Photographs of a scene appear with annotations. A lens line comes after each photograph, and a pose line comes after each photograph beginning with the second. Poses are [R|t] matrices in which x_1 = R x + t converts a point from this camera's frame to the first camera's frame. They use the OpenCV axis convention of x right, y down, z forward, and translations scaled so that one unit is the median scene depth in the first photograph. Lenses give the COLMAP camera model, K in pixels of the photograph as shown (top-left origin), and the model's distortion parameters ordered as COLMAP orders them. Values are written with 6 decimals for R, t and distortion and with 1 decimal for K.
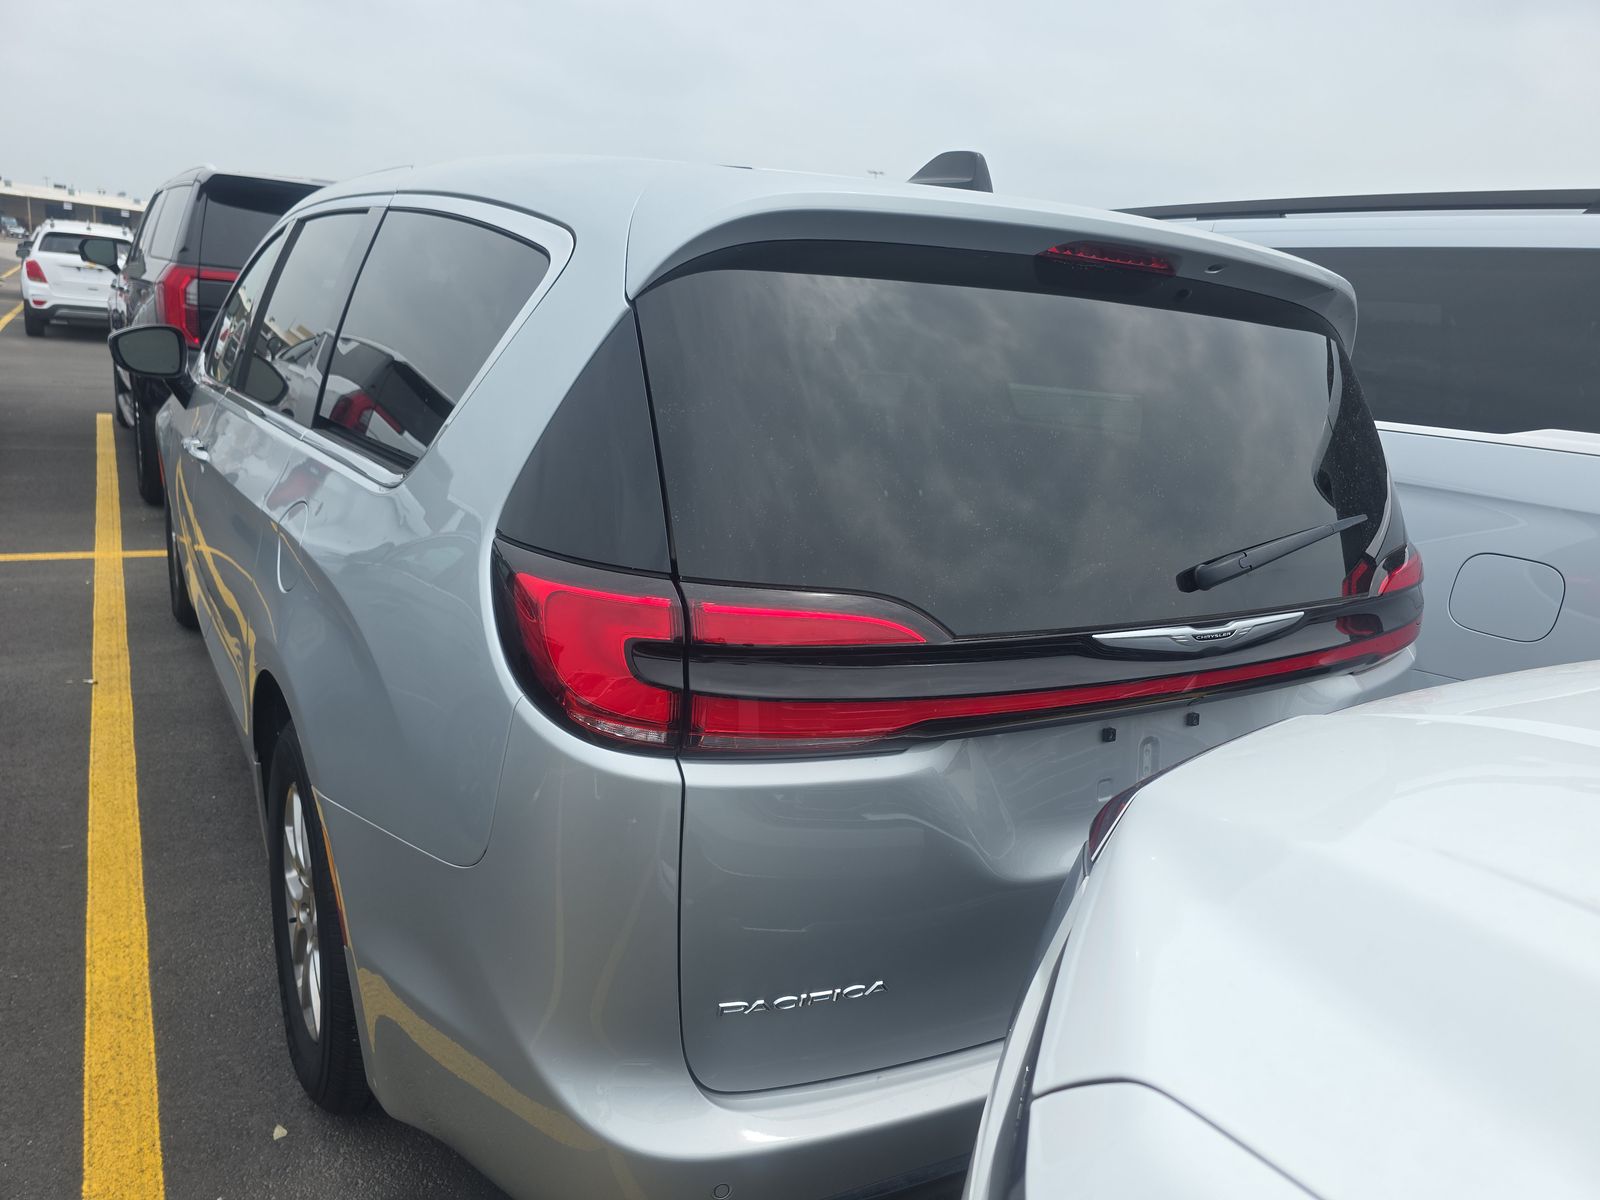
lens RADIAL K [[1052.5, 0, 815.7], [0, 1052.5, 637.1], [0, 0, 1]] dist [0.044751, -0.038022]
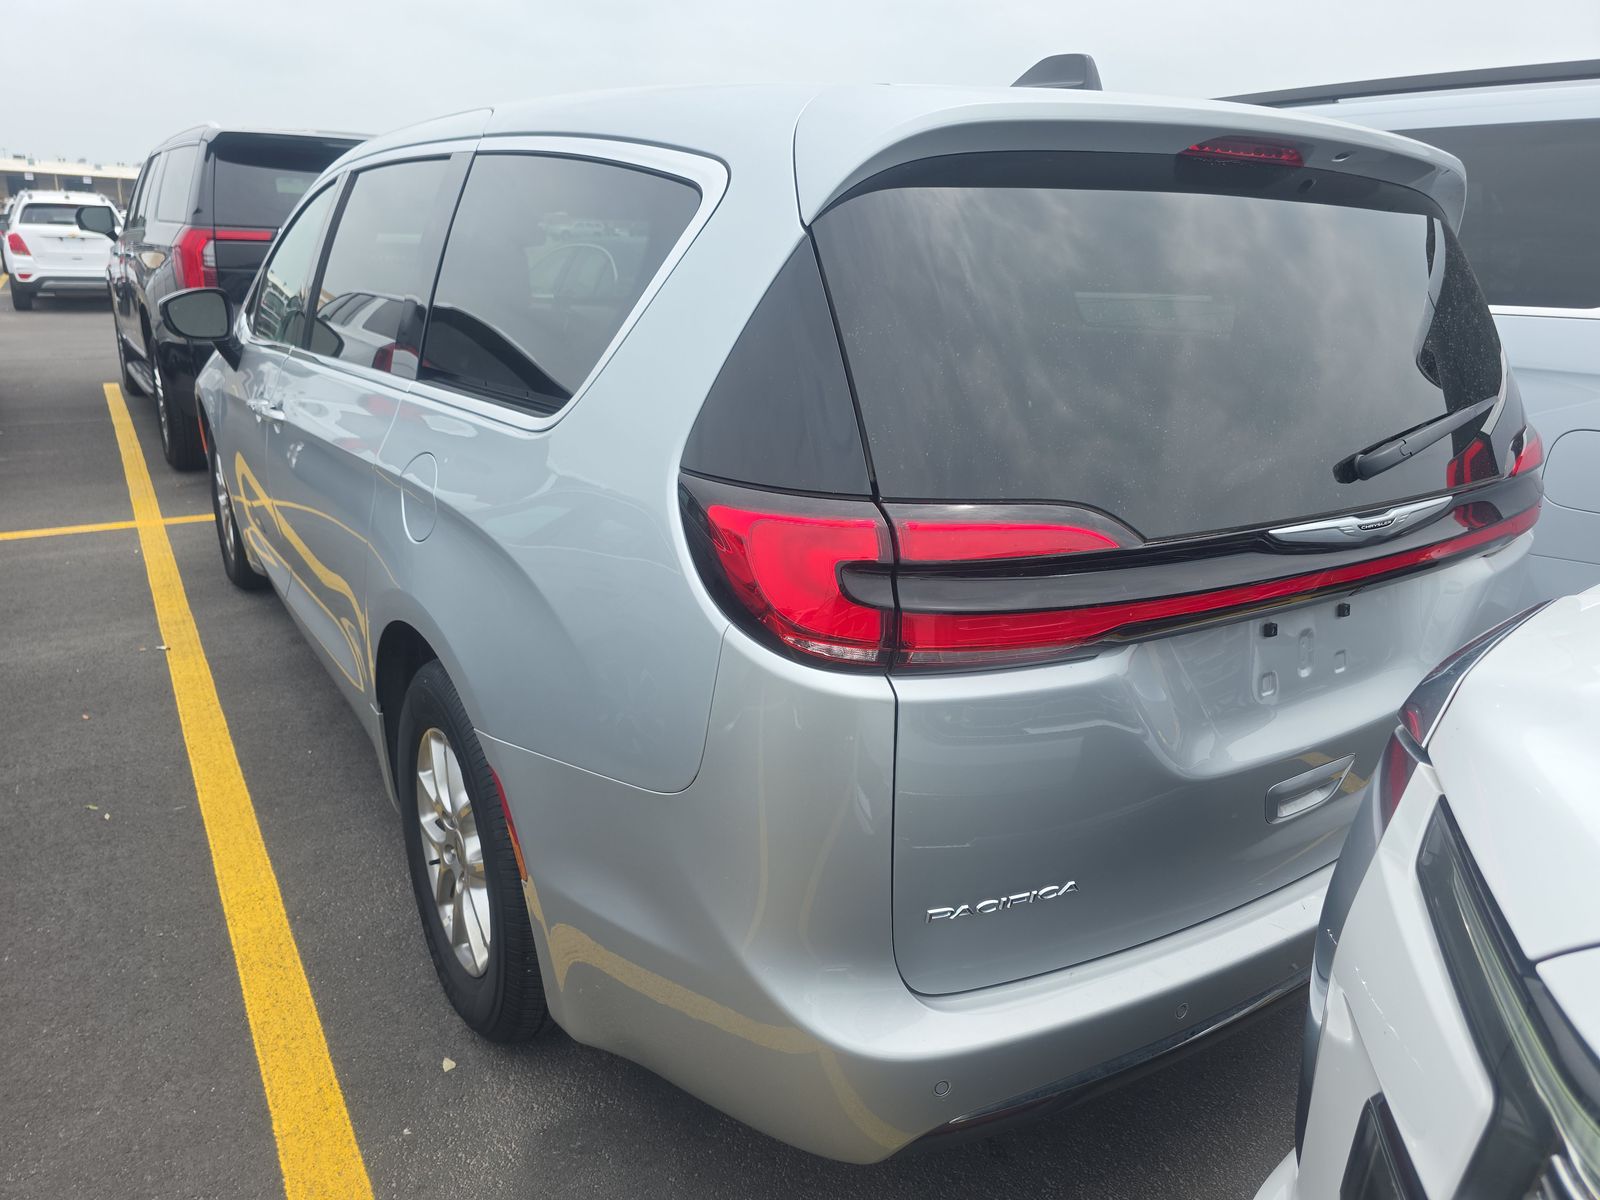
lens RADIAL K [[1052.5, 0, 803.5], [0, 1052.5, 605.8], [0, 0, 1]] dist [0.044751, -0.038022]
pose [[0.998016, -0.062355, -0.008707, -0.129975], [0.062647, 0.997285, 0.038694, 0.001879], [0.006270, -0.039162, 0.999213, -0.013452]]
